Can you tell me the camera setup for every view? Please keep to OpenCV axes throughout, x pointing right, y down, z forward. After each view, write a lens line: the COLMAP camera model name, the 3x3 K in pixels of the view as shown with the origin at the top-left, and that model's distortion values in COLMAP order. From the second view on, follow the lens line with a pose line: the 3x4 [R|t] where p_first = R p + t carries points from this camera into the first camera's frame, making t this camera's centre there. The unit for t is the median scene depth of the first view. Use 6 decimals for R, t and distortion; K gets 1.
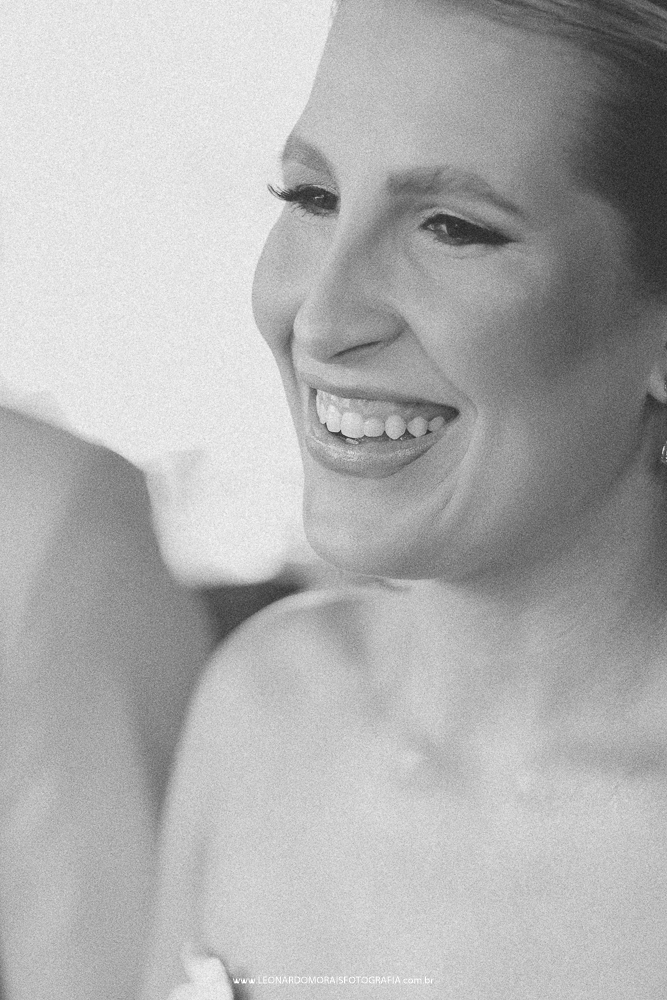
lens RADIAL K [[1398.8, 0, 333.5], [0, 1398.8, 500.0], [0, 0, 1]] dist [-0.137878, 0.026211]
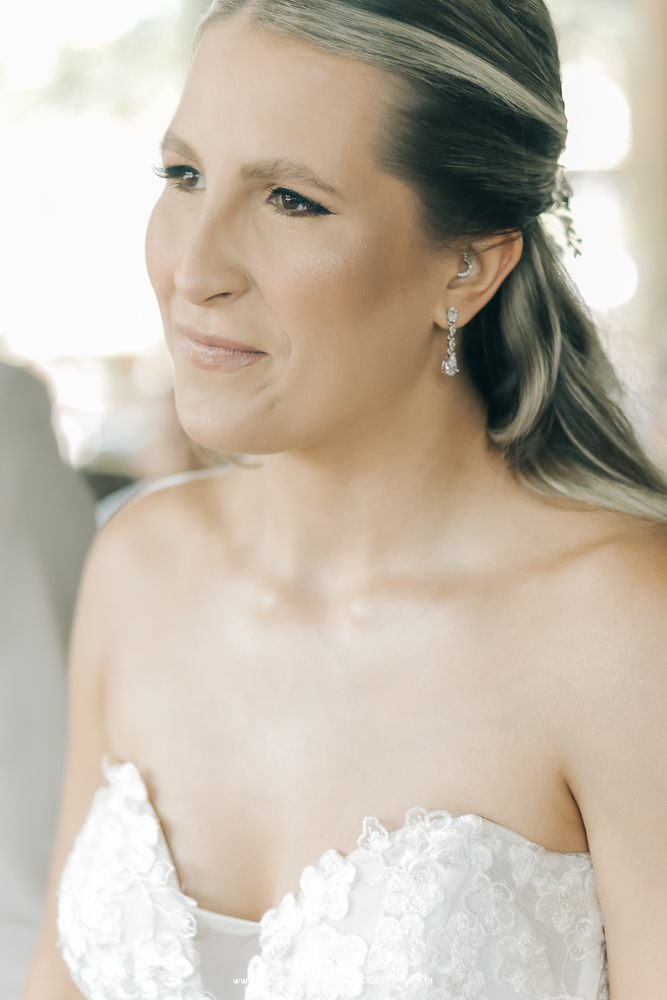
lens RADIAL K [[1398.8, 0, 333.5], [0, 1398.8, 500.0], [0, 0, 1]] dist [-0.137878, 0.026211]
pose [[0.995407, -0.024337, 0.092591, -0.004115], [0.015642, 0.995497, 0.093493, -0.030606], [-0.094449, -0.091615, 0.991305, -0.393674]]
